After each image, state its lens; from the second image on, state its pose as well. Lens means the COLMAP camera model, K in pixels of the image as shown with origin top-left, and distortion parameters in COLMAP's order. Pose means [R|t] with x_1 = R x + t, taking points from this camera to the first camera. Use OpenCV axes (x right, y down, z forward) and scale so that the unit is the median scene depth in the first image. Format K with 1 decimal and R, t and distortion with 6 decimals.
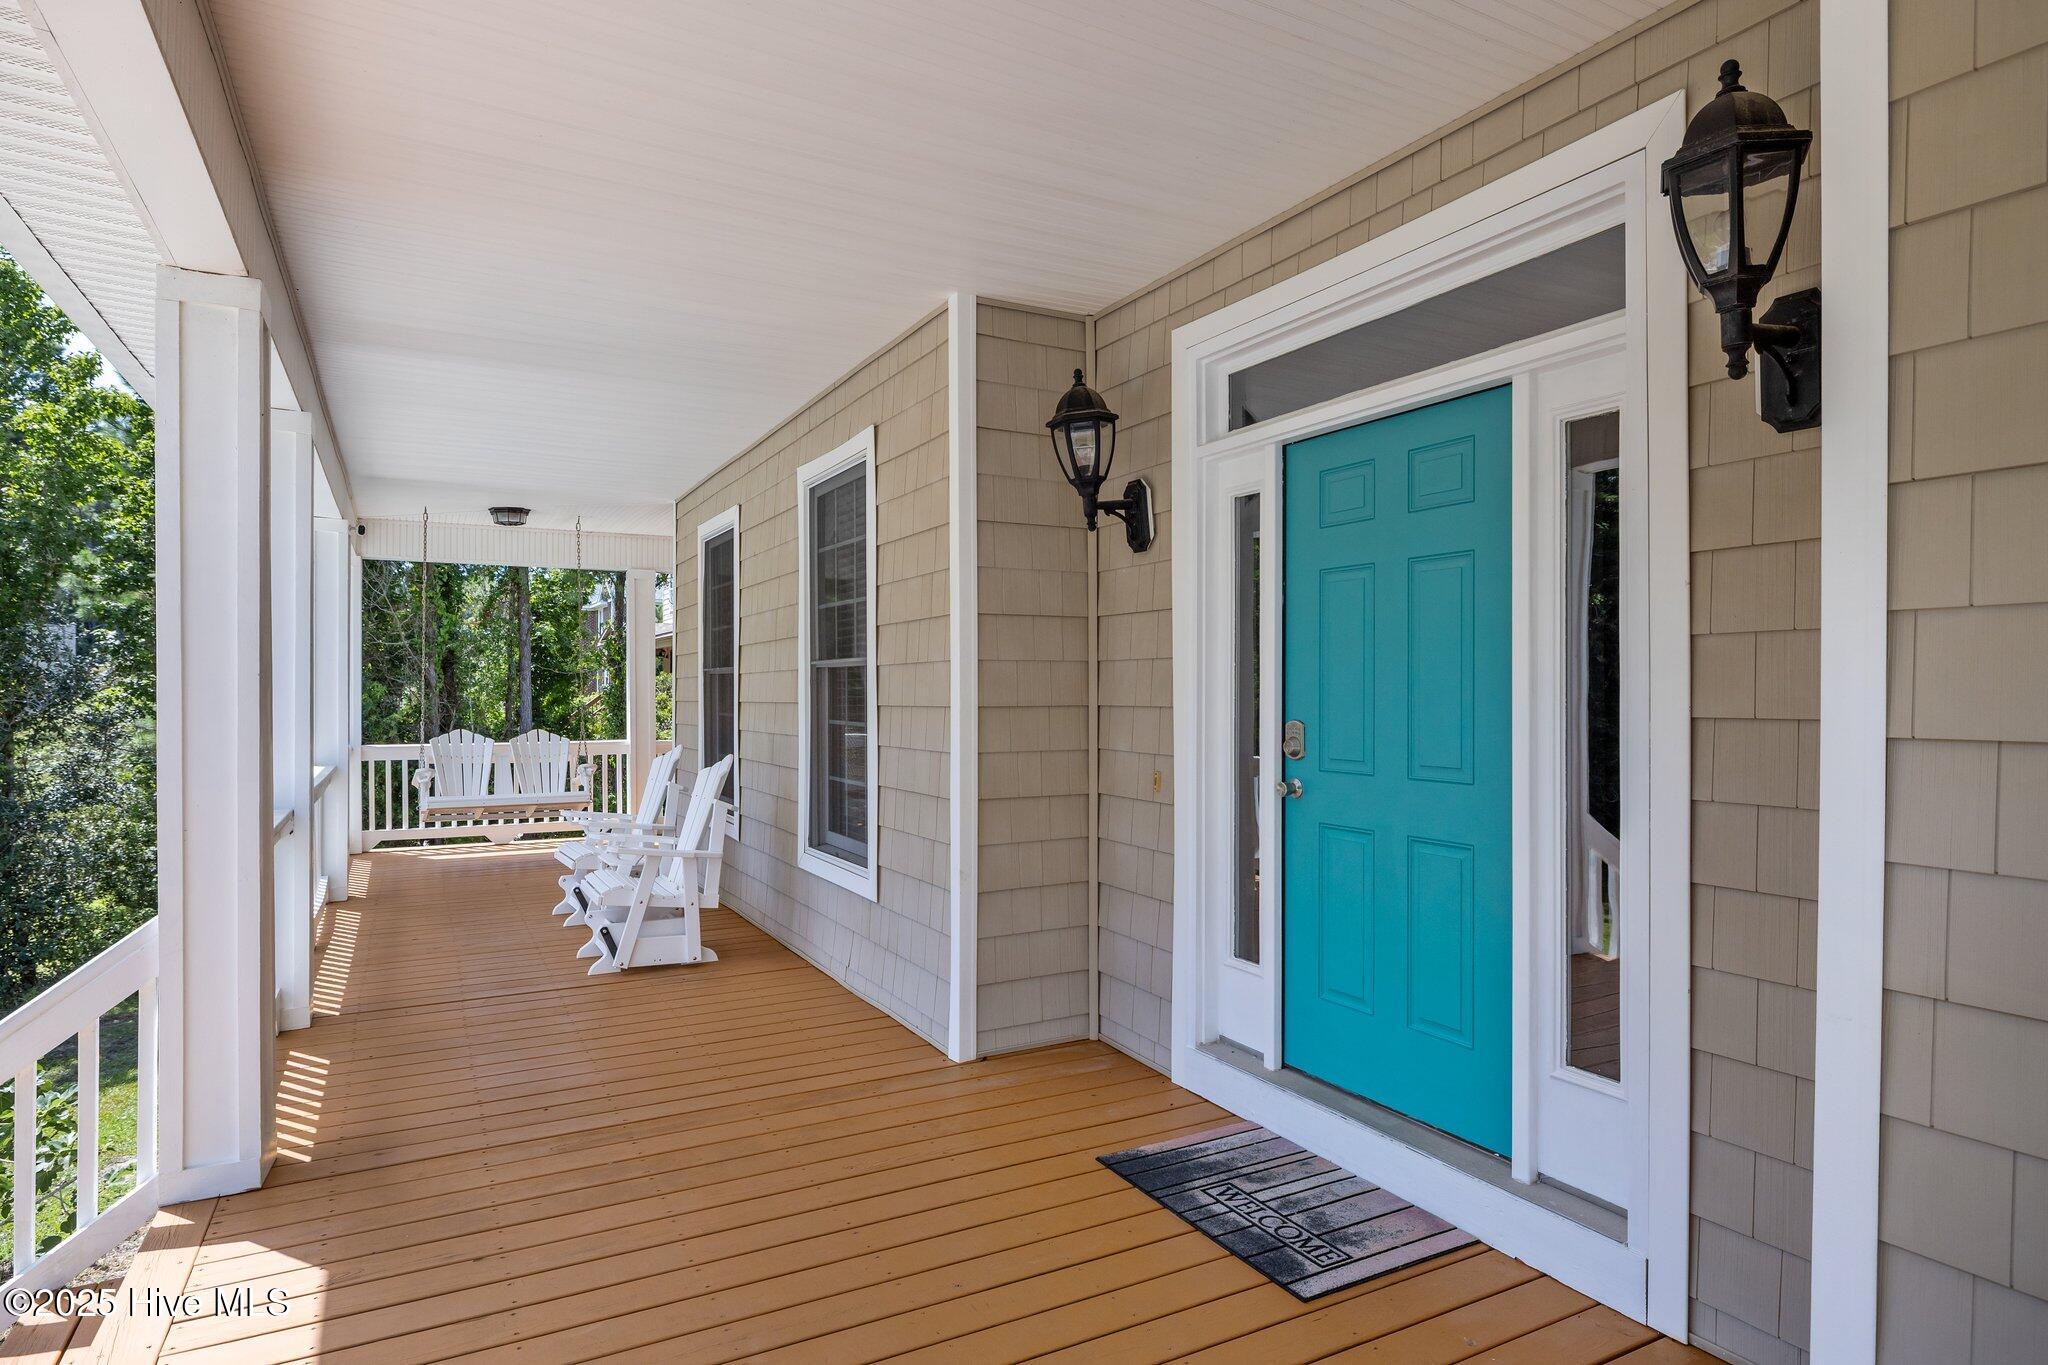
lens RADIAL K [[1111.3, 0, 1027.0], [0, 1111.3, 689.1], [0, 0, 1]] dist [-0.016709, 0.001296]
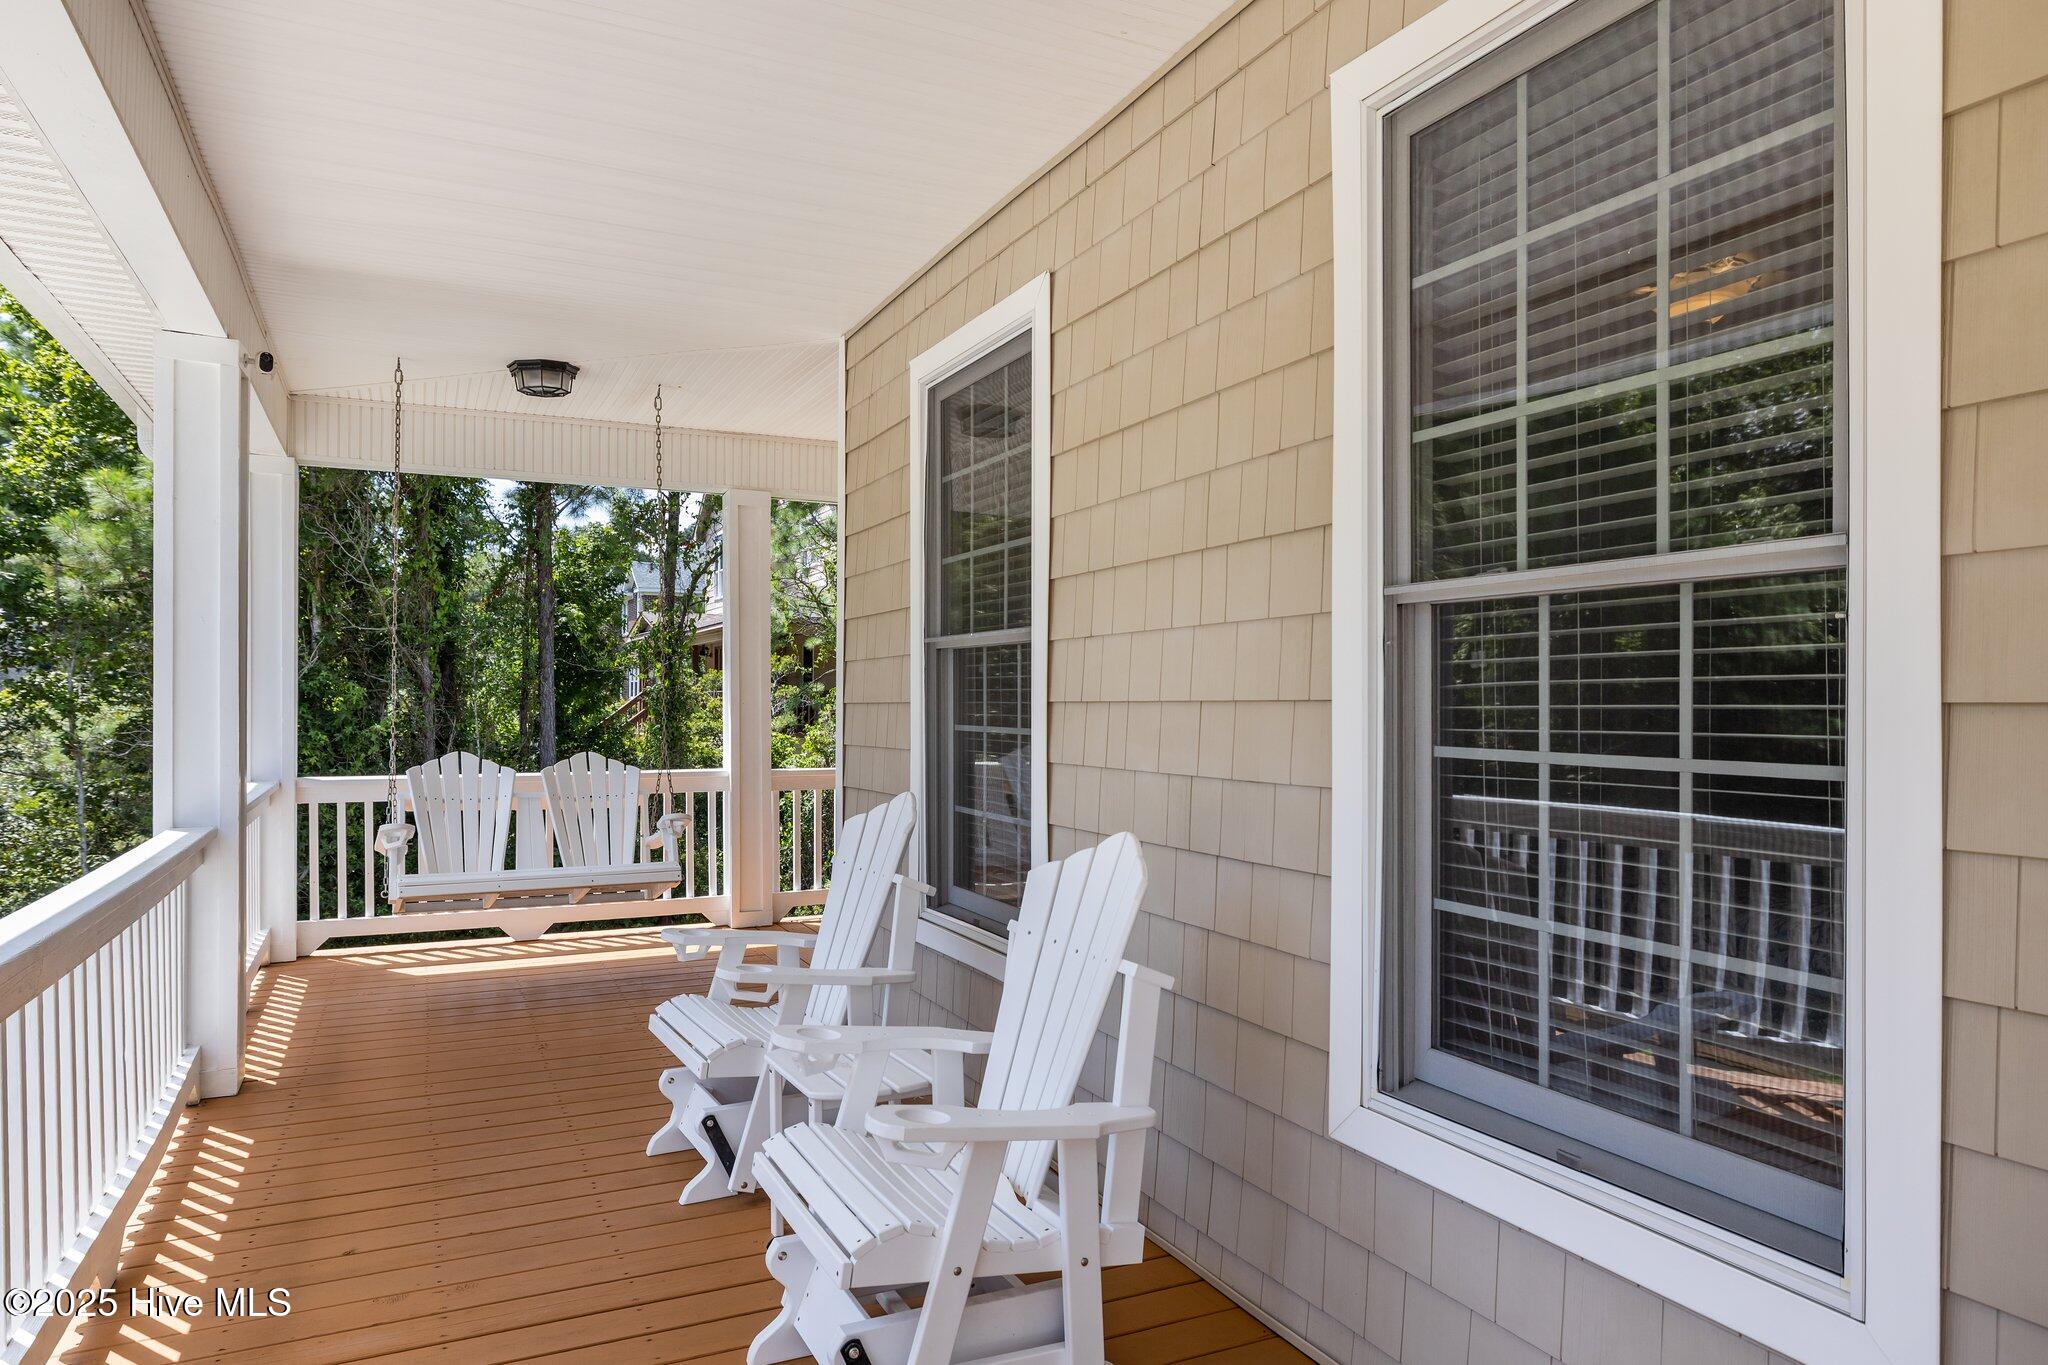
lens RADIAL K [[1275.4, 0, 1020.6], [0, 1275.4, 696.6], [0, 0, 1]] dist [-0.015812, -0.001536]
pose [[0.998147, 0.001995, -0.060817, -0.169656], [-0.002074, 0.999997, -0.001249, 0.007203], [0.060814, 0.001372, 0.998148, 0.336743]]
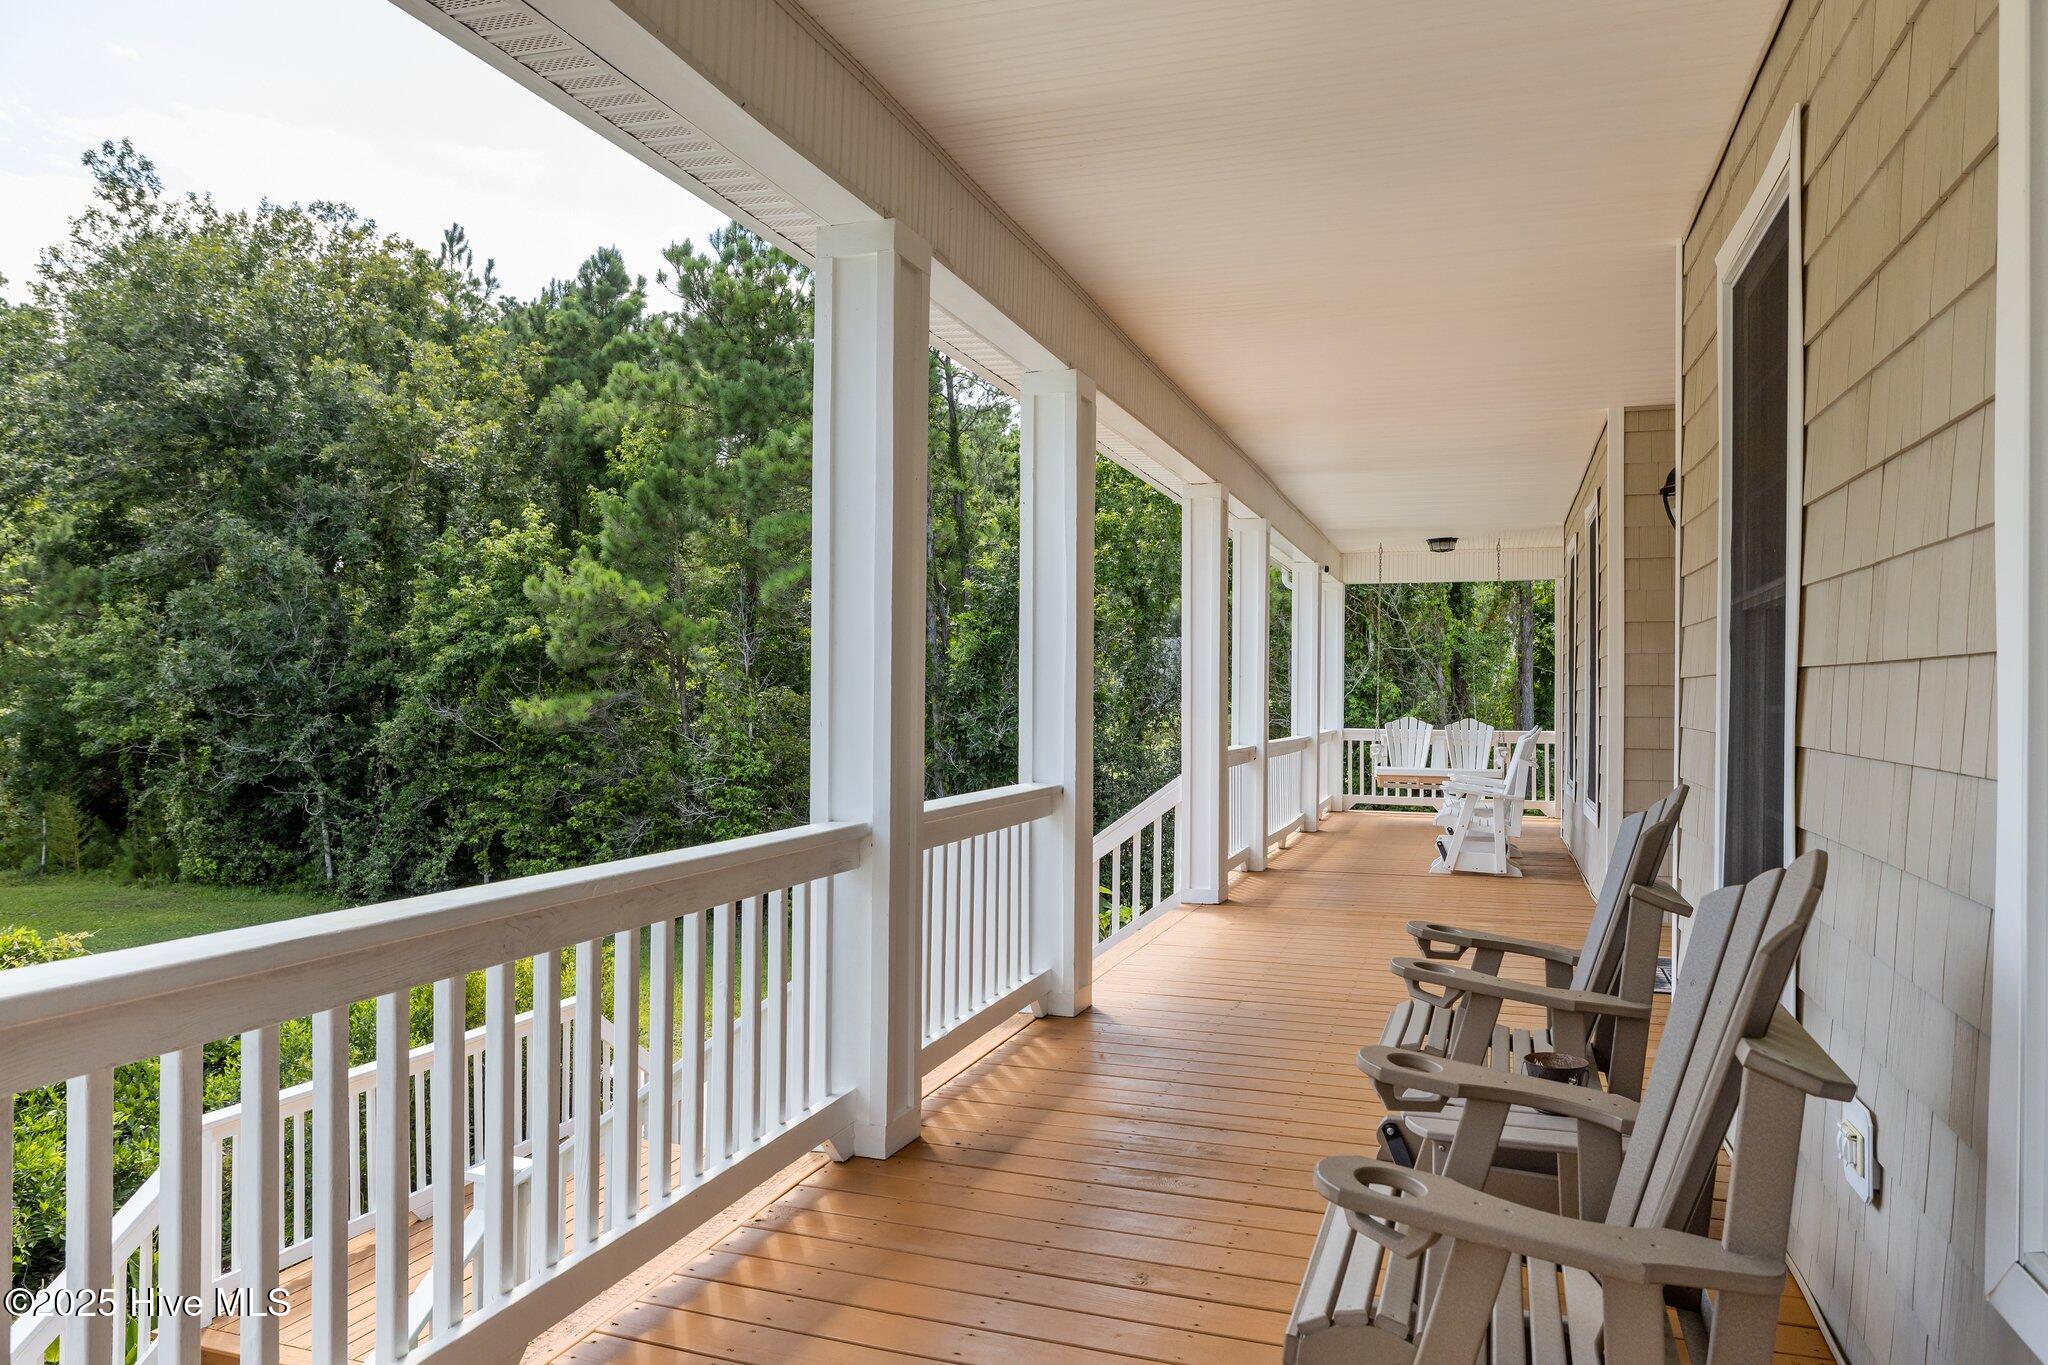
lens RADIAL K [[1352.8, 0, 1021.2], [0, 1352.8, 691.7], [0, 0, 1]] dist [0.001164, 0.000053]
pose [[0.667927, 0.004194, -0.744215, 0.322077], [-0.009864, 0.999946, -0.003217, 0.017026], [0.744162, 0.009490, 0.667932, -0.336637]]
